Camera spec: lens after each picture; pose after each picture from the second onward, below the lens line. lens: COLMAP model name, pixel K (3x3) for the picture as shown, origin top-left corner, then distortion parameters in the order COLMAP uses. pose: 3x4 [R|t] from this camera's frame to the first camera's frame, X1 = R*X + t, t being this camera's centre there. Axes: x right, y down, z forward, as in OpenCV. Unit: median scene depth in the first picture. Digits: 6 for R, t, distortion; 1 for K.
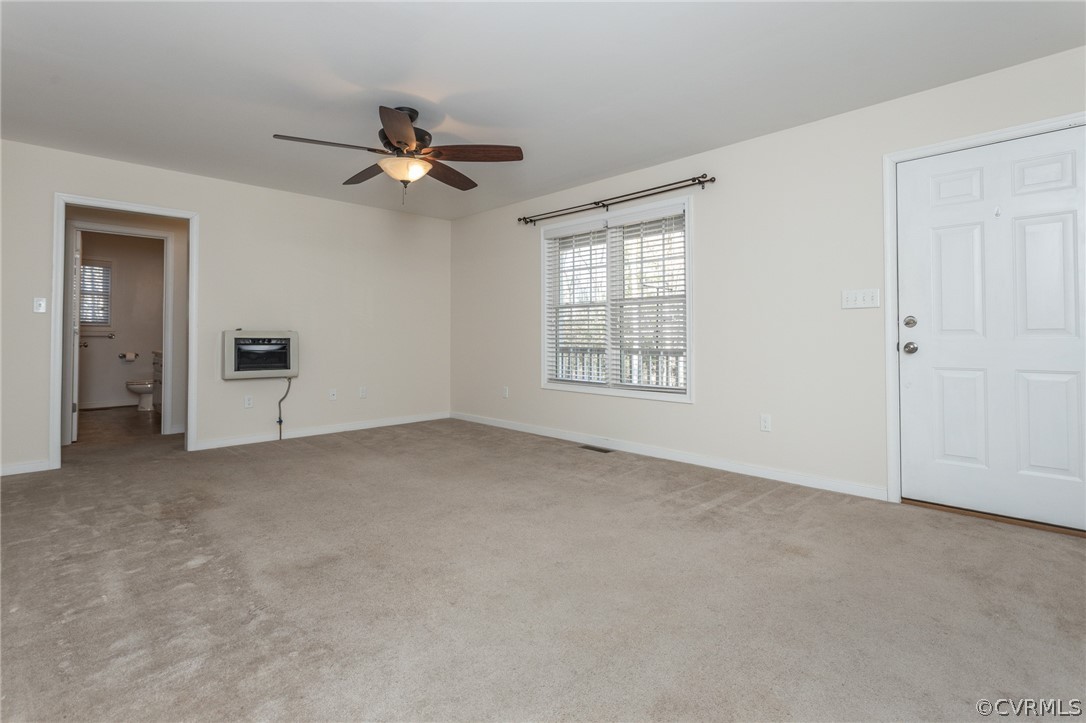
lens RADIAL K [[529.0, 0, 539.4], [0, 529.0, 319.2], [0, 0, 1]] dist [0.002000, 0.000867]
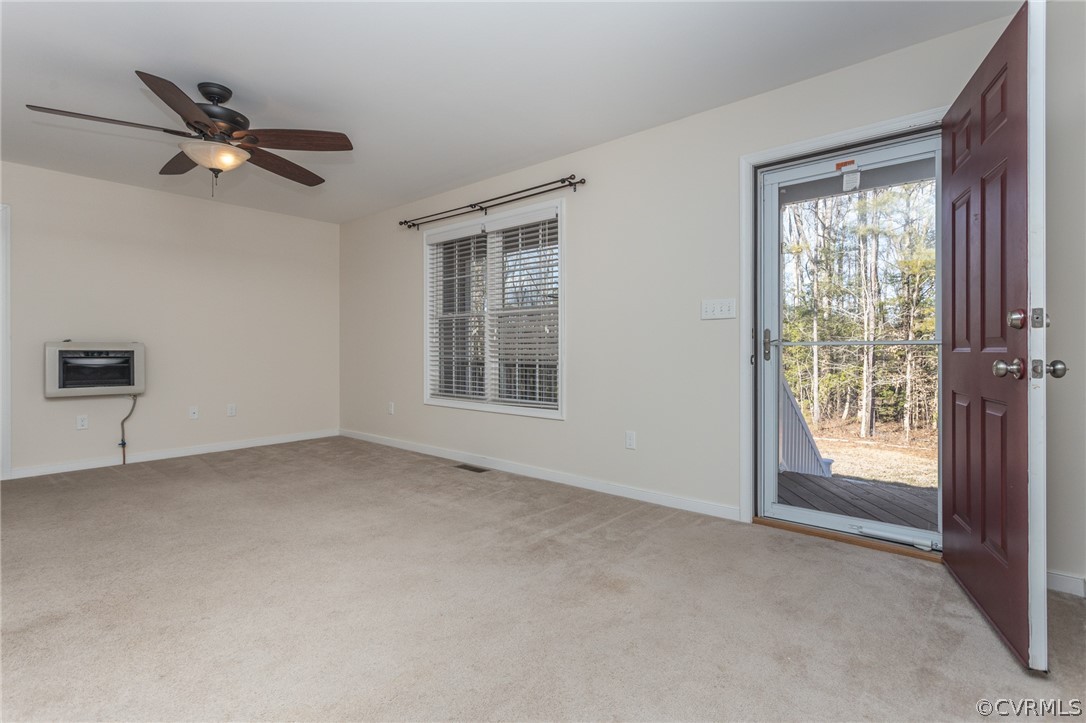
lens RADIAL K [[522.7, 0, 542.6], [0, 522.7, 344.2], [0, 0, 1]] dist [0.002133, -0.000265]
pose [[0.996053, 0.001045, 0.088756, 0.167842], [-0.003137, 0.999720, 0.023437, 0.002536], [-0.088707, -0.023623, 0.995778, 0.076148]]
